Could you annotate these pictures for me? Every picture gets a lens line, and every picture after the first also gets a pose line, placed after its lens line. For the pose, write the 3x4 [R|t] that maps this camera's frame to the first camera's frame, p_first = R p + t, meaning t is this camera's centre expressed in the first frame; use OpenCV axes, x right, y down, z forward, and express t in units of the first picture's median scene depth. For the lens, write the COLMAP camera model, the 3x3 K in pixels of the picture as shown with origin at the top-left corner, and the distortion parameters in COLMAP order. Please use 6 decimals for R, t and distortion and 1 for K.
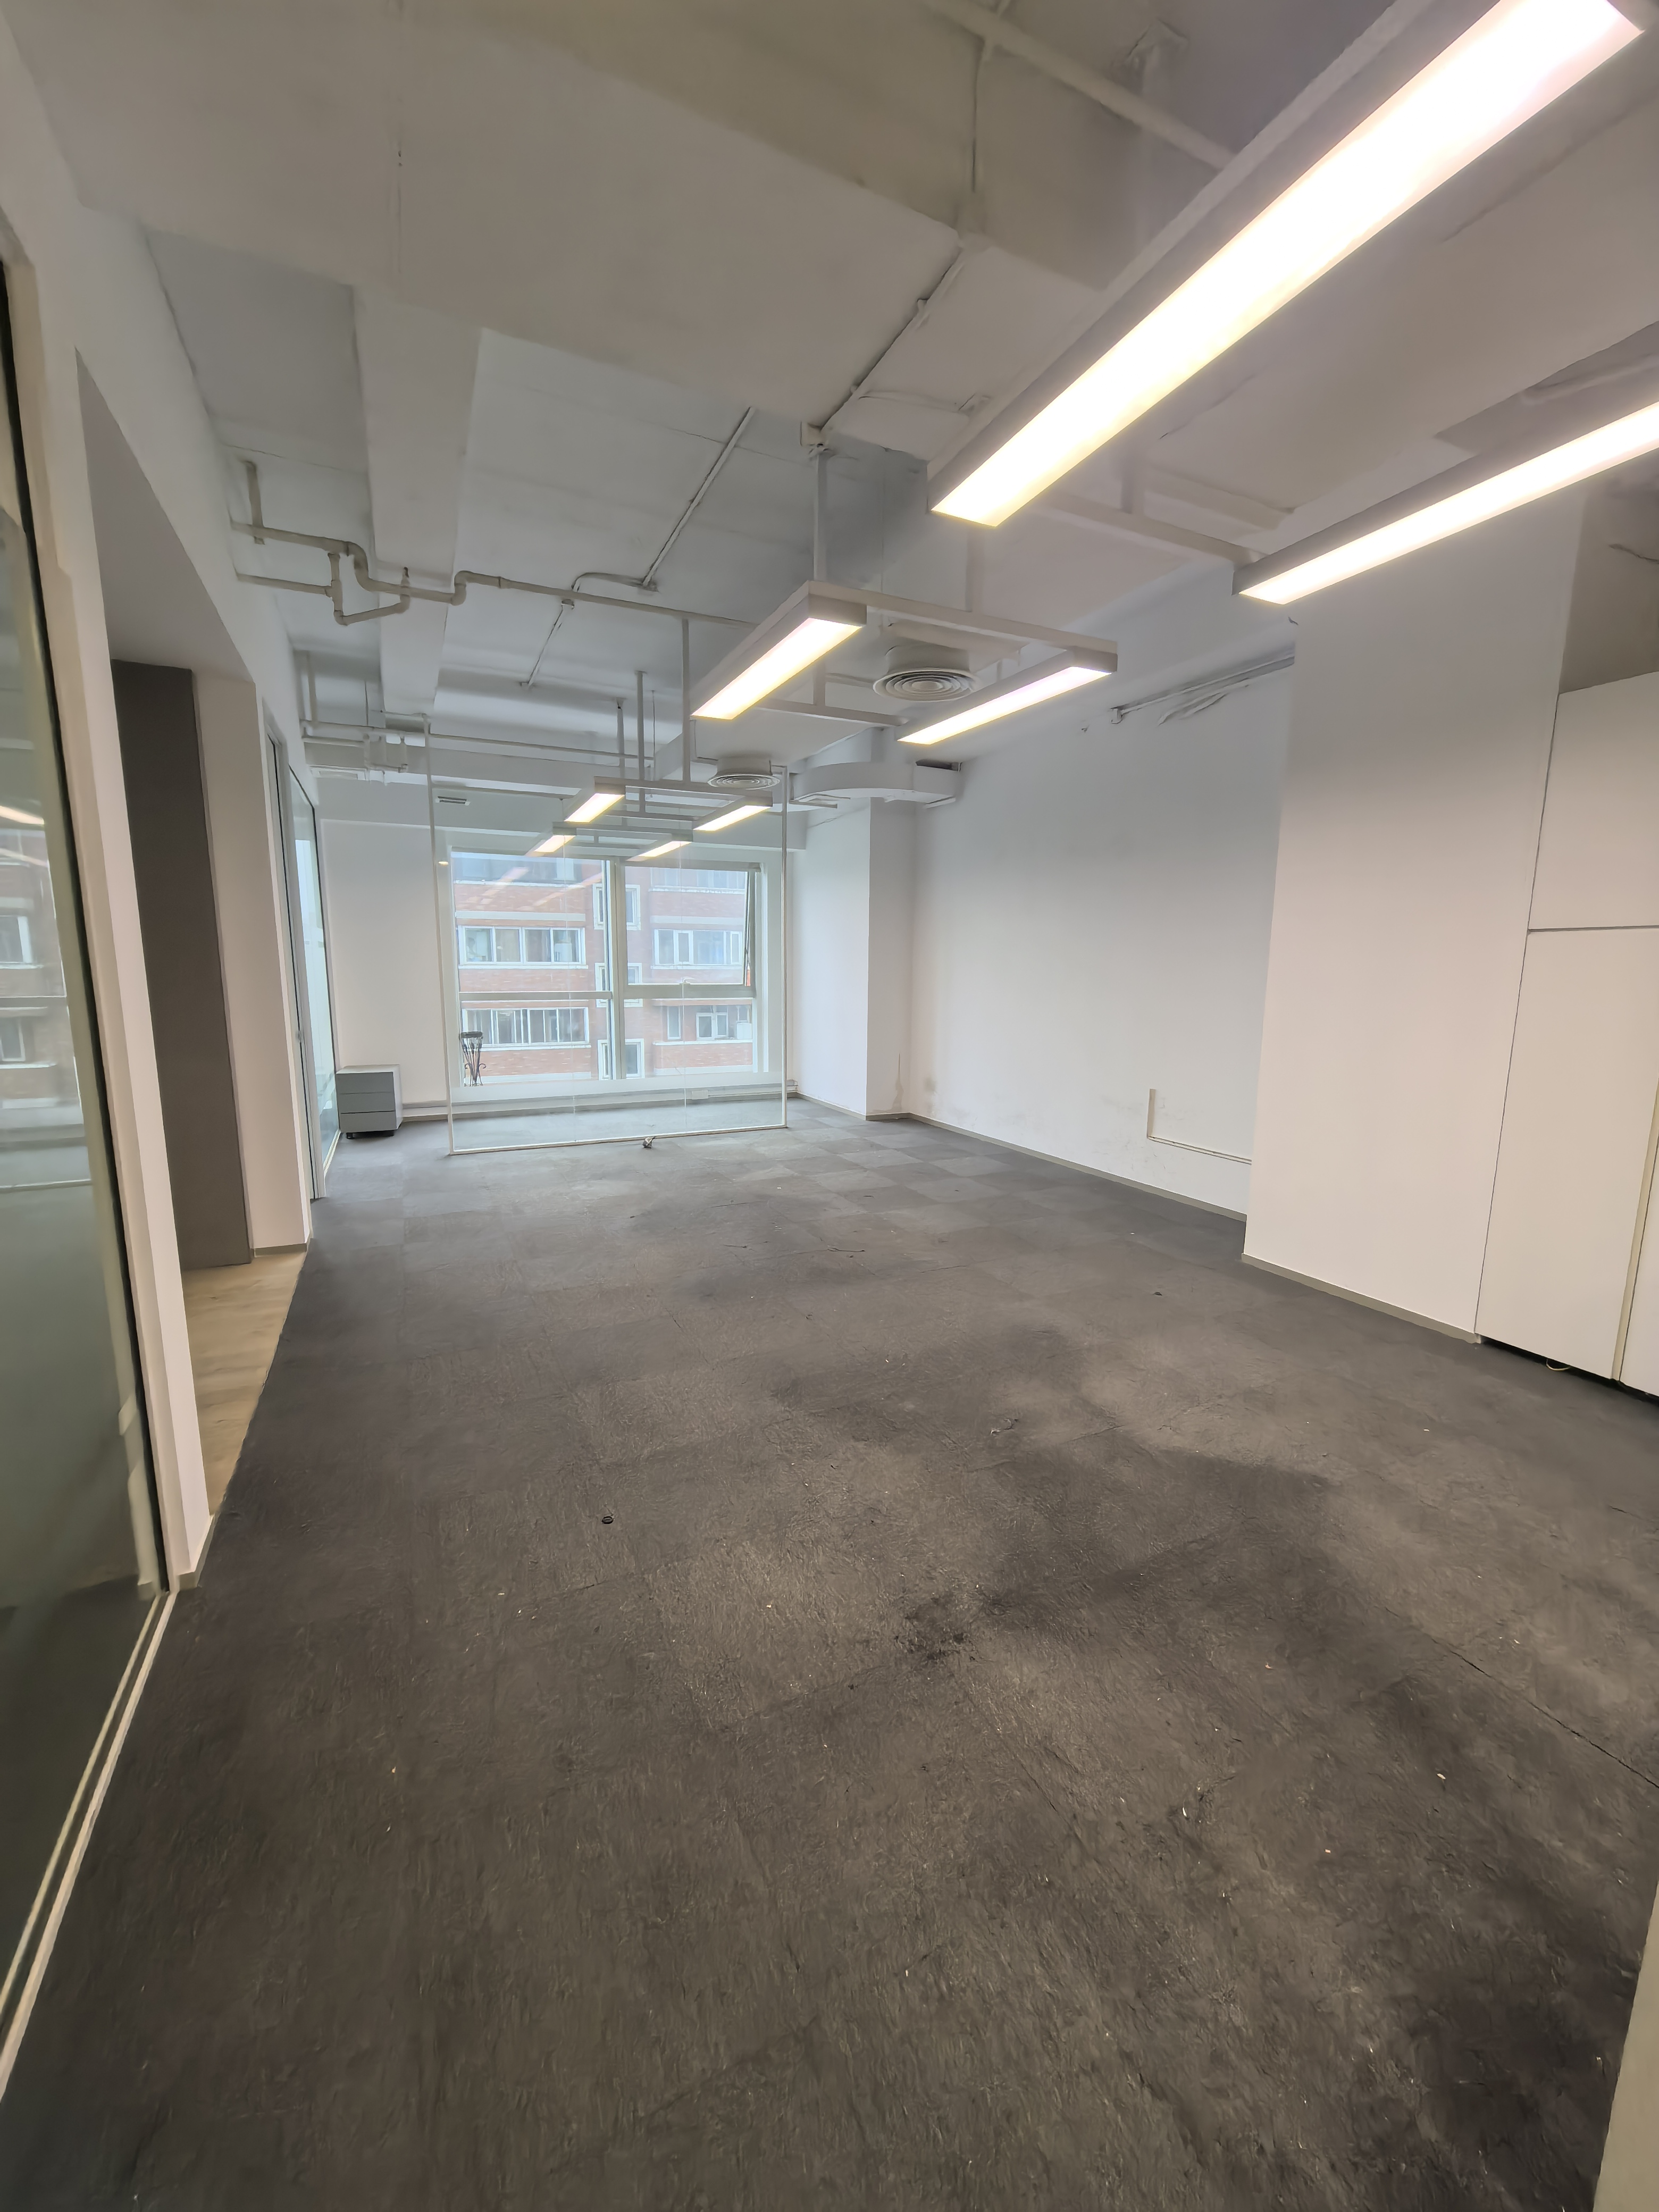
lens RADIAL K [[871.1, 0, 831.2], [0, 871.1, 1102.9], [0, 0, 1]] dist [-0.002334, 0.001695]
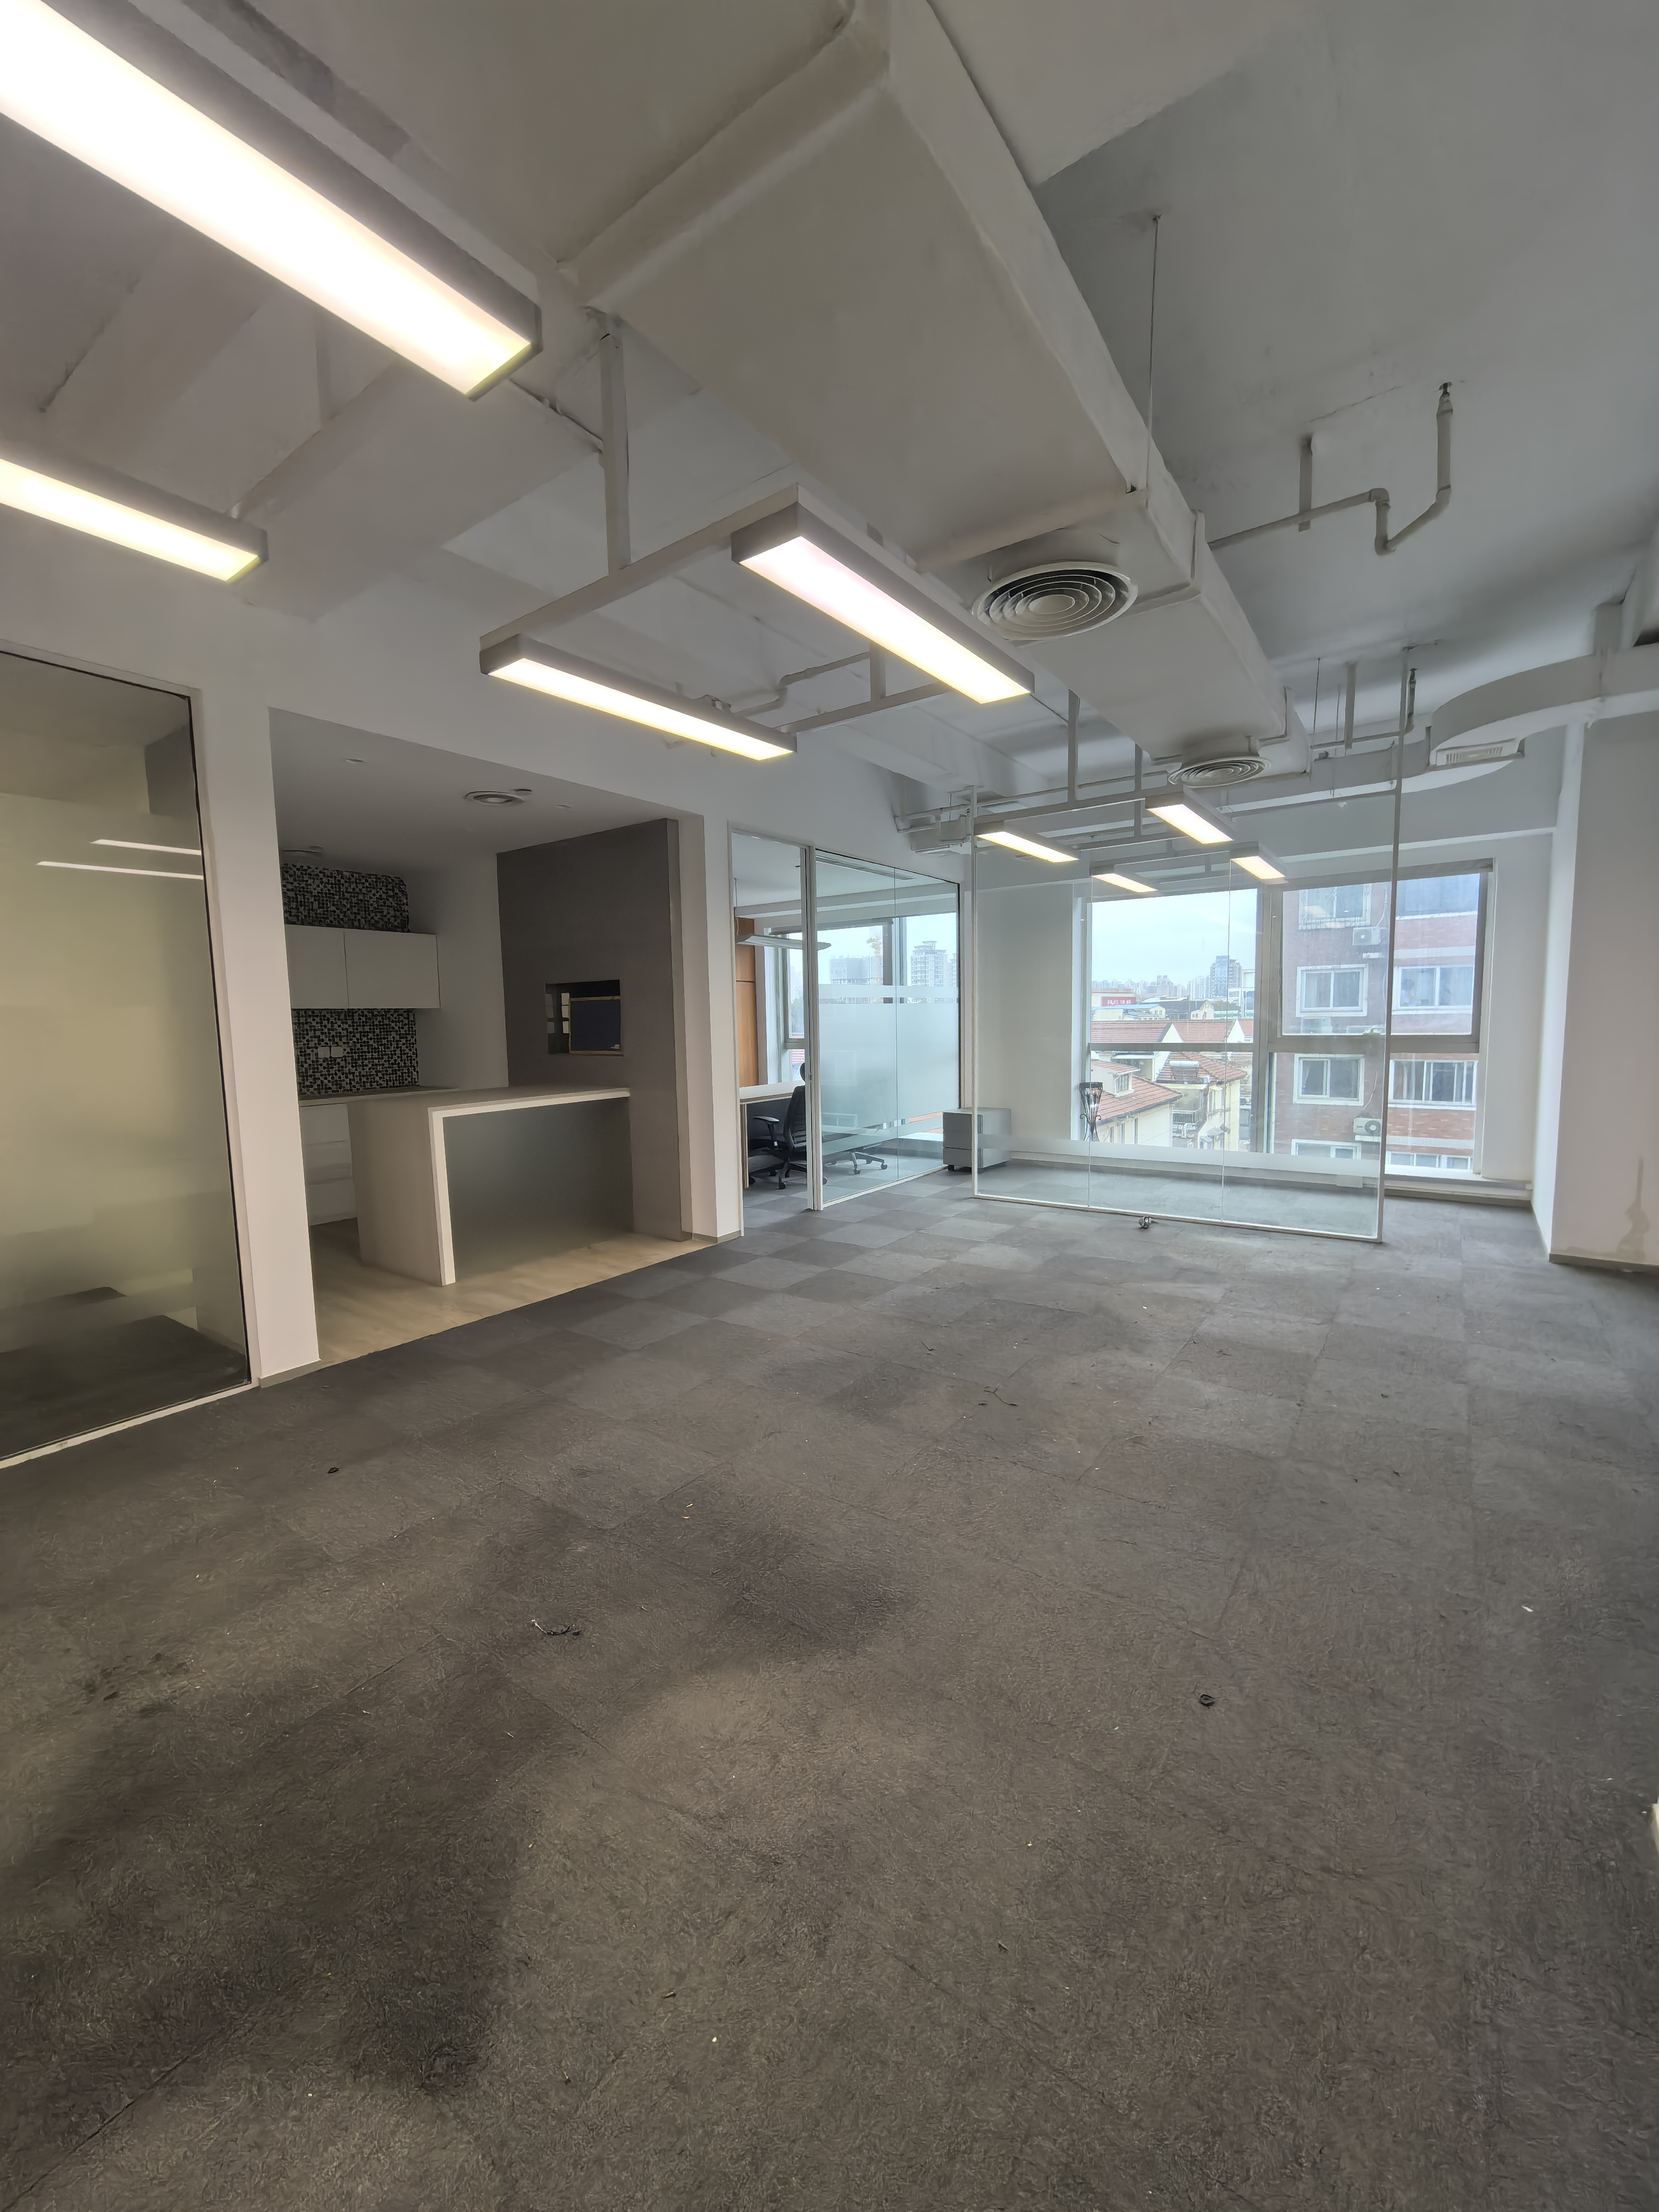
lens RADIAL K [[871.1, 0, 835.9], [0, 871.1, 1107.6], [0, 0, 1]] dist [-0.002334, 0.001695]
pose [[0.479795, 0.073385, -0.874306, 0.445344], [-0.115670, 0.993089, 0.019879, -0.055691], [0.869722, 0.091593, 0.484968, 0.382646]]
